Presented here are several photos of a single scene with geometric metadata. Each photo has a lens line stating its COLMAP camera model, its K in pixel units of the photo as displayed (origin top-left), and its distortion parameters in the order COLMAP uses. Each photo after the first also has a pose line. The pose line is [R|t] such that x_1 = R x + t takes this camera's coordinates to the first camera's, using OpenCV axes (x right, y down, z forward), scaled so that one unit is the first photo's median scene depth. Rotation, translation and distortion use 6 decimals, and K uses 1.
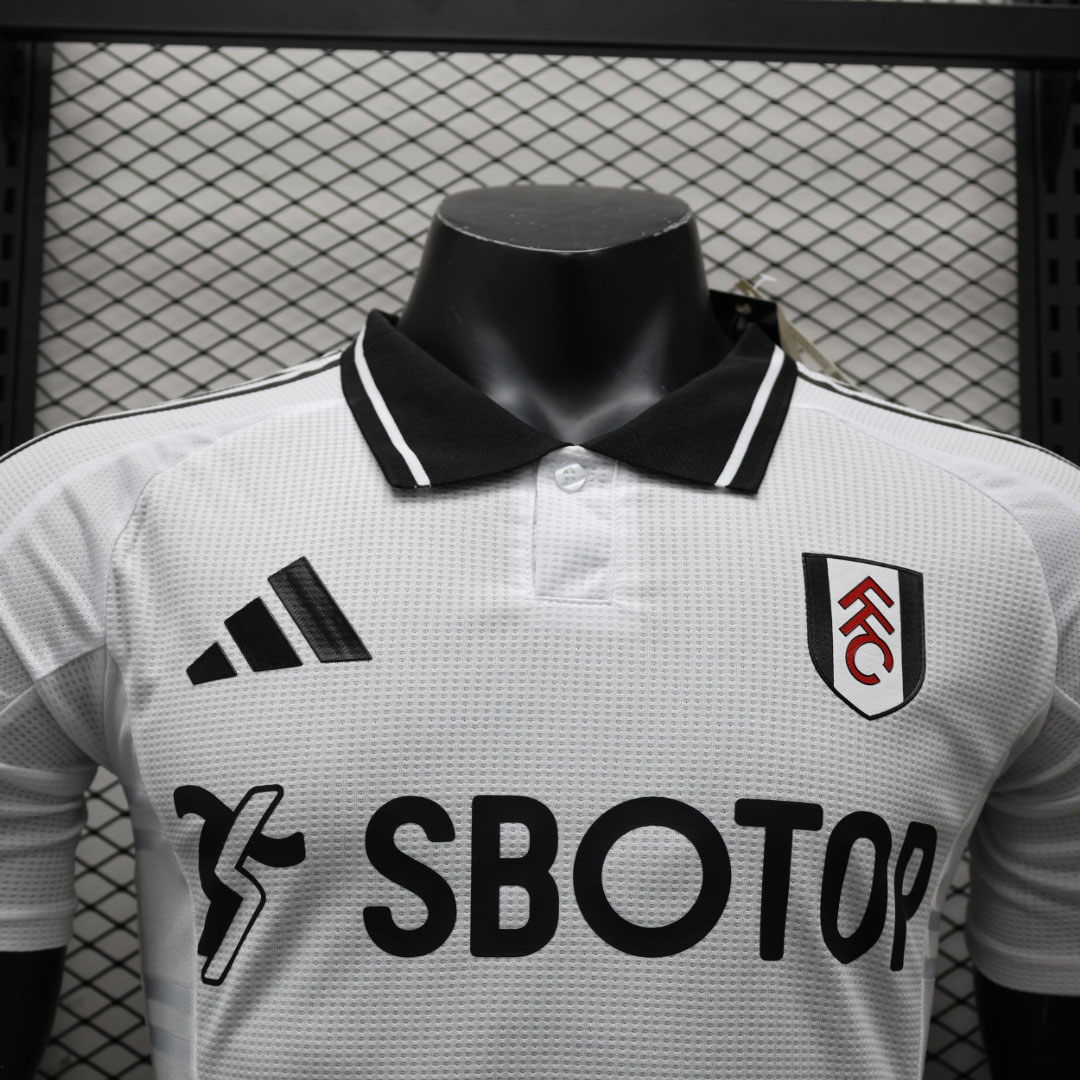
lens RADIAL K [[1676.1, 0, 540.0], [0, 1676.1, 540.0], [0, 0, 1]] dist [-0.007681, 0.014416]
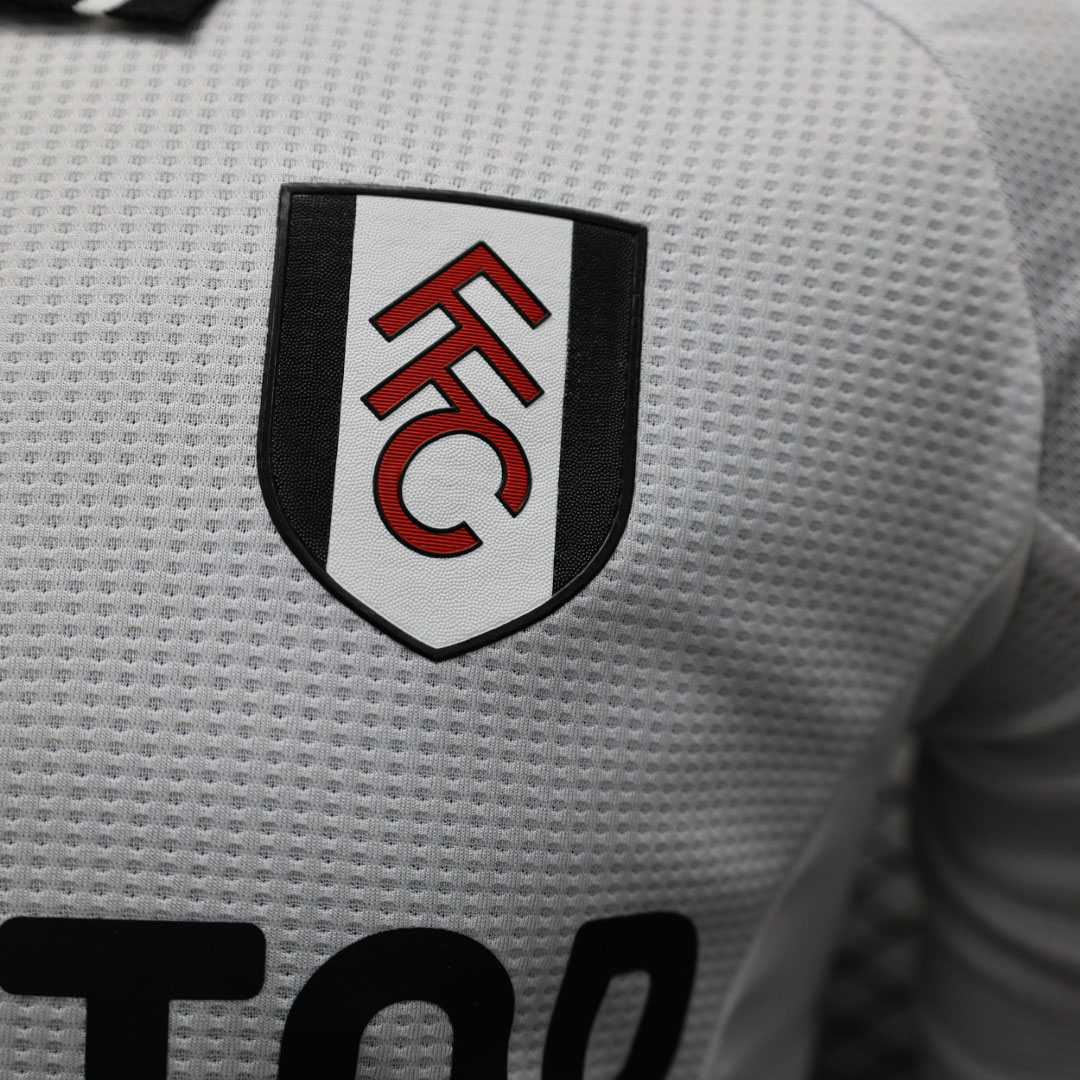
lens RADIAL K [[1676.1, 0, 540.0], [0, 1676.1, 540.0], [0, 0, 1]] dist [-0.007681, 0.014416]
pose [[0.991406, -0.025983, -0.128216, 0.258826], [0.049798, 0.981249, 0.186200, 0.018588], [0.120973, -0.190985, 0.974110, 0.656145]]
